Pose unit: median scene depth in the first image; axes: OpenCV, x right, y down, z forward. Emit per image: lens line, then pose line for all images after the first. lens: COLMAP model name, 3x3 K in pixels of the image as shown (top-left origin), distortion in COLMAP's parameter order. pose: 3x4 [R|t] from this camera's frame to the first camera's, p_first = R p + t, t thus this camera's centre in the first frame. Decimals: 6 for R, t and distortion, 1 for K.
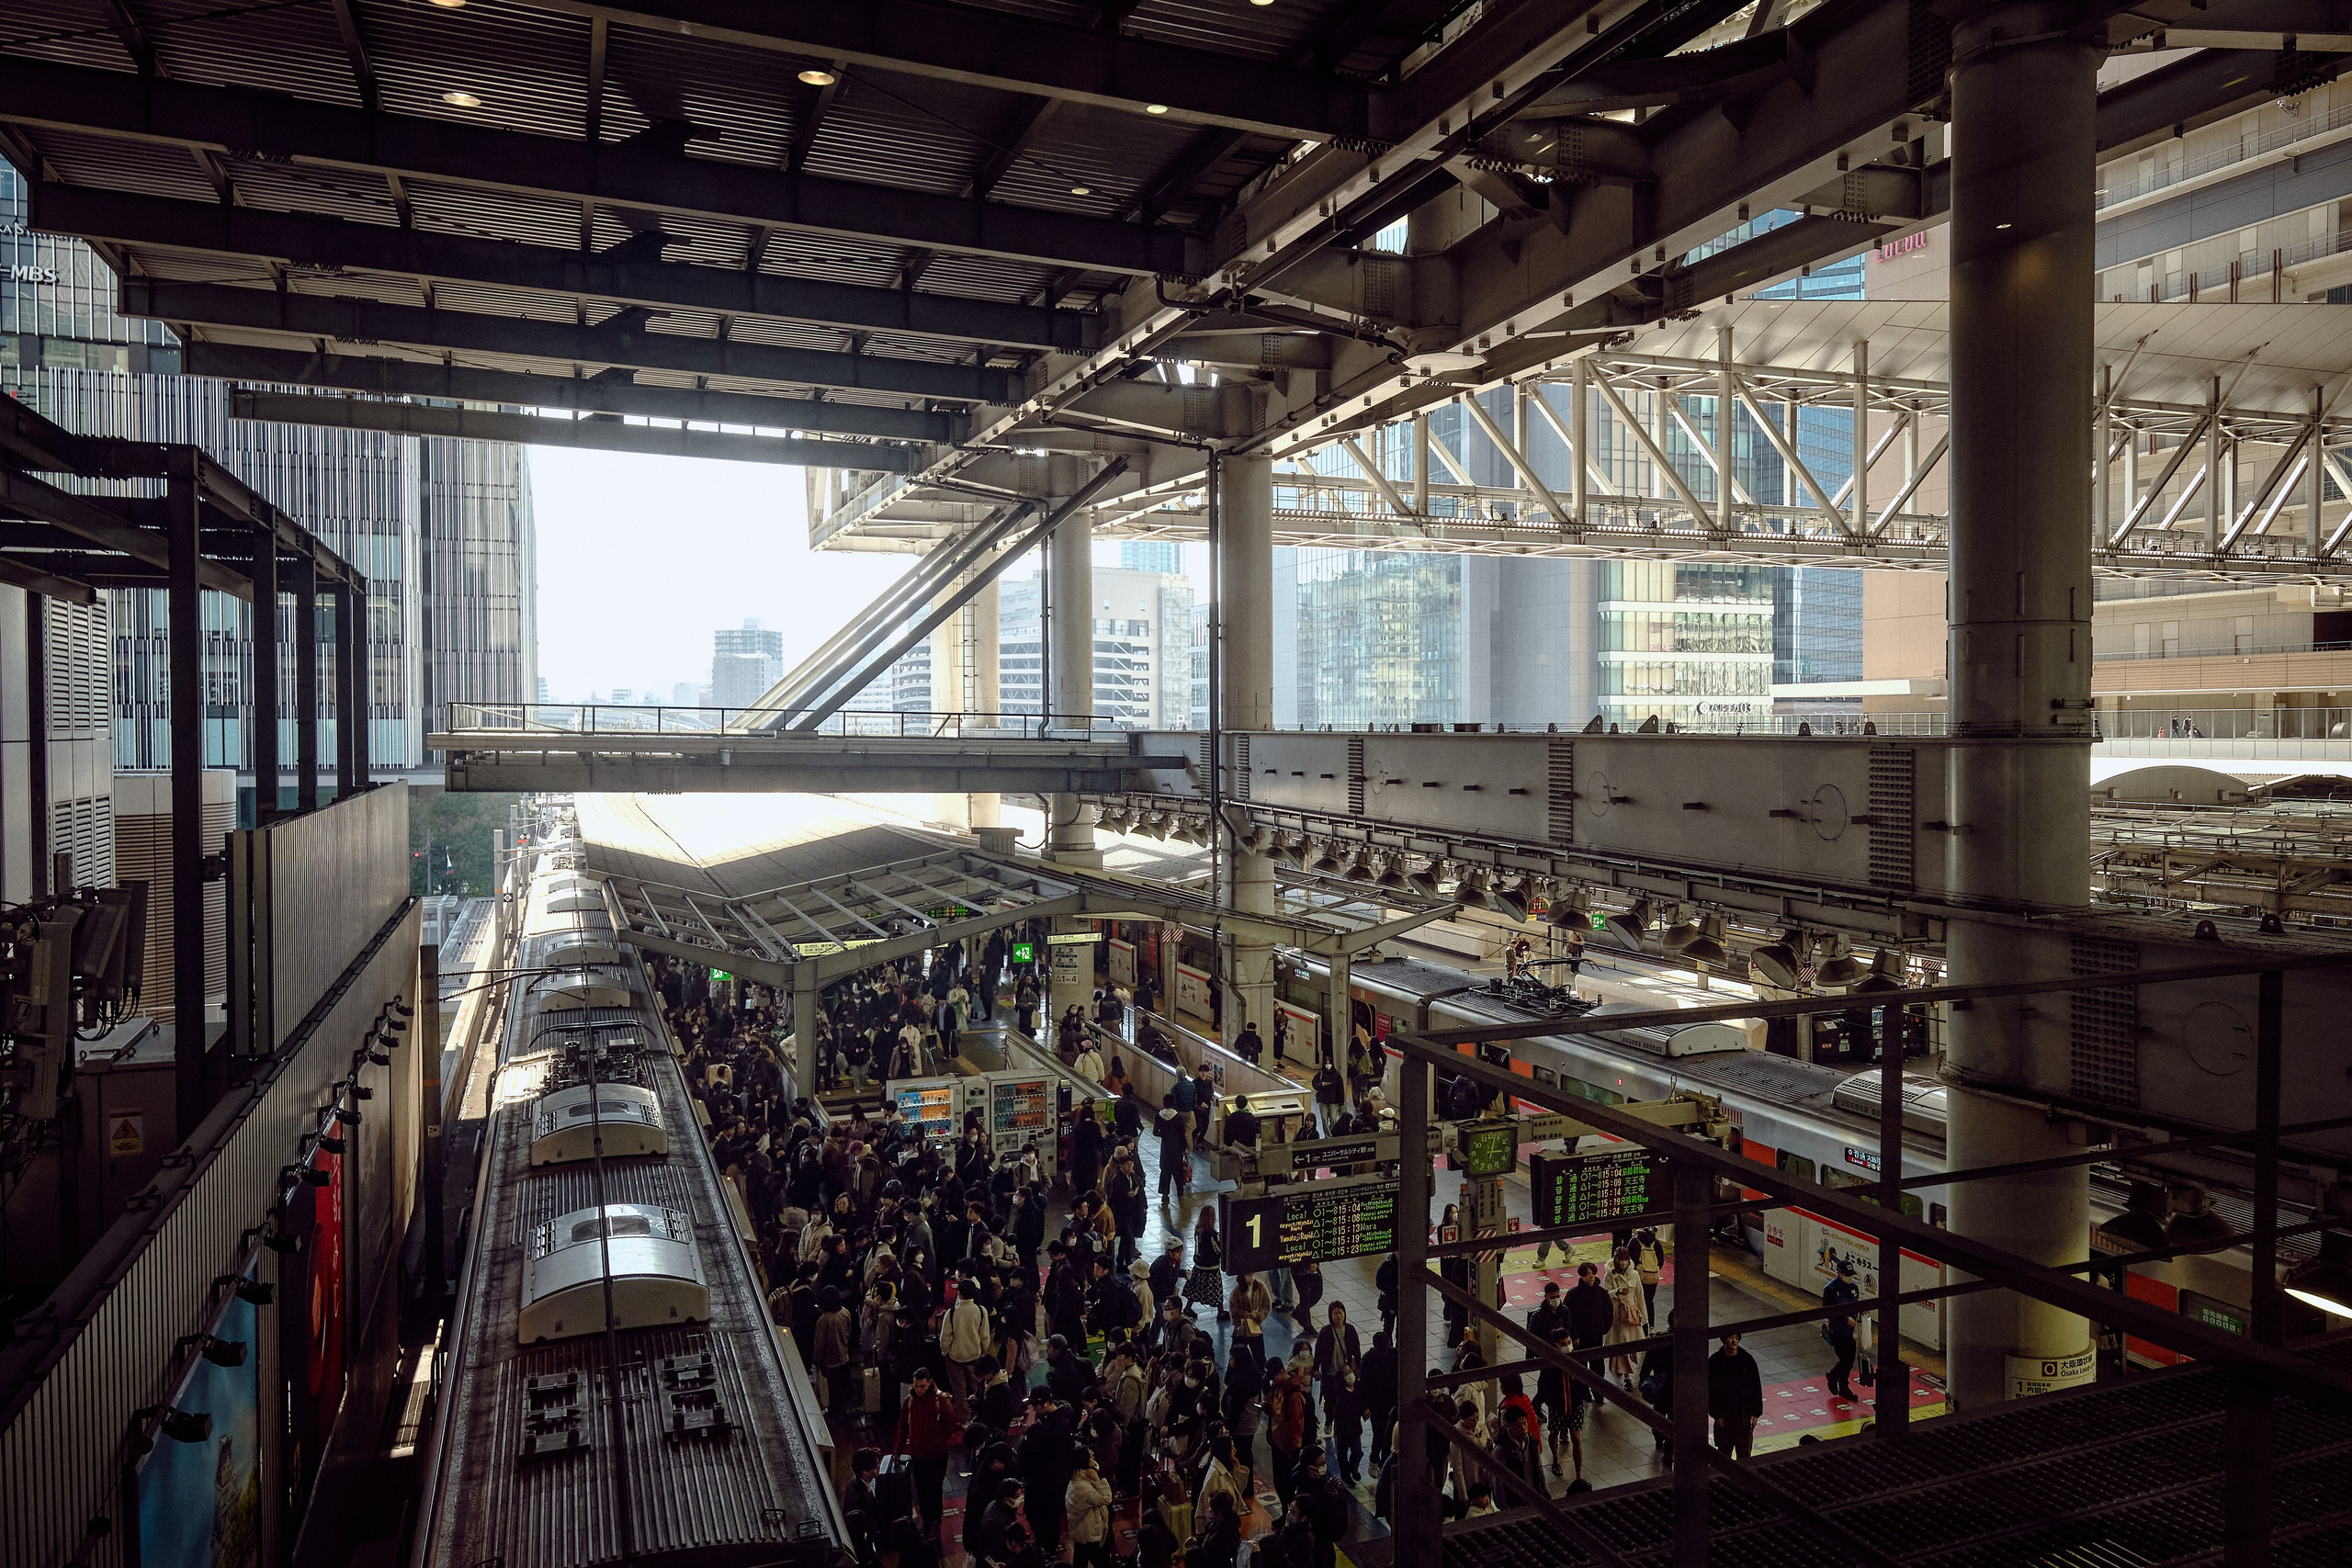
lens RADIAL K [[1582.1, 0, 1184.6], [0, 1582.1, 783.9], [0, 0, 1]] dist [0.000405, 0.001218]
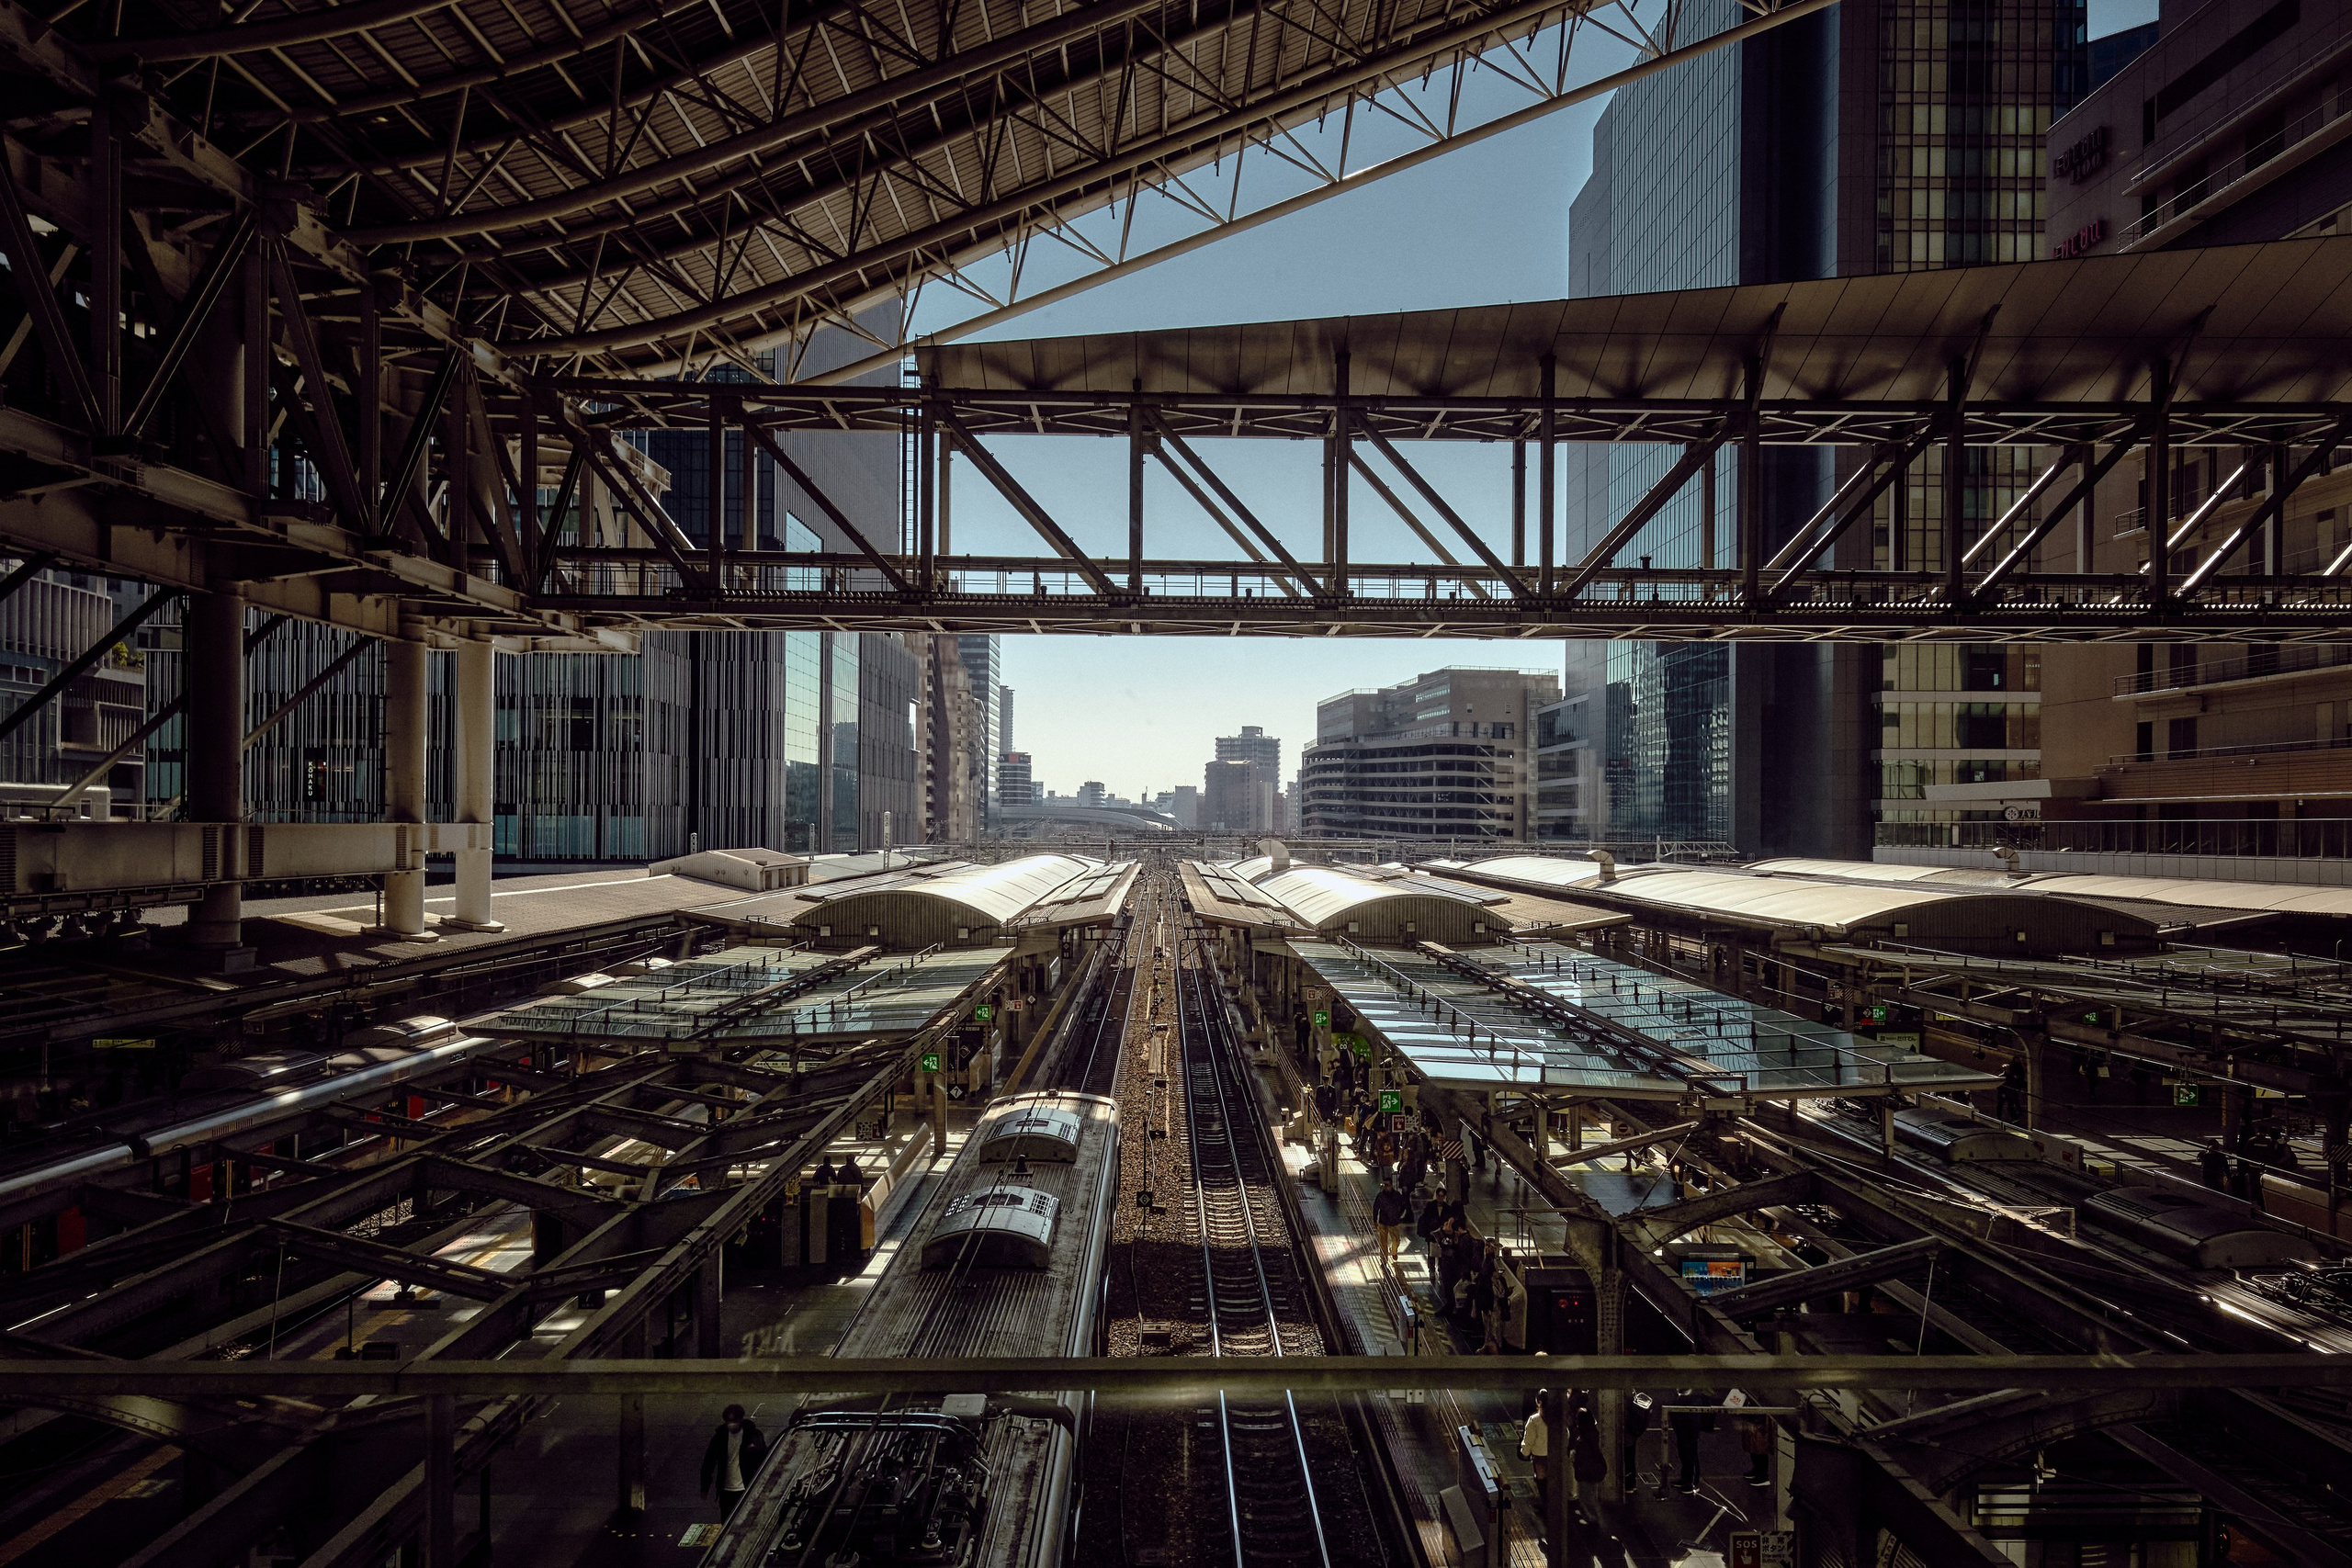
lens RADIAL K [[1582.1, 0, 1184.6], [0, 1582.1, 783.9], [0, 0, 1]] dist [0.000405, 0.001218]
pose [[0.935954, -0.000567, -0.352121, 0.236915], [-0.023226, 0.997722, -0.063341, -0.003219], [0.351354, 0.067463, 0.933809, 0.085067]]
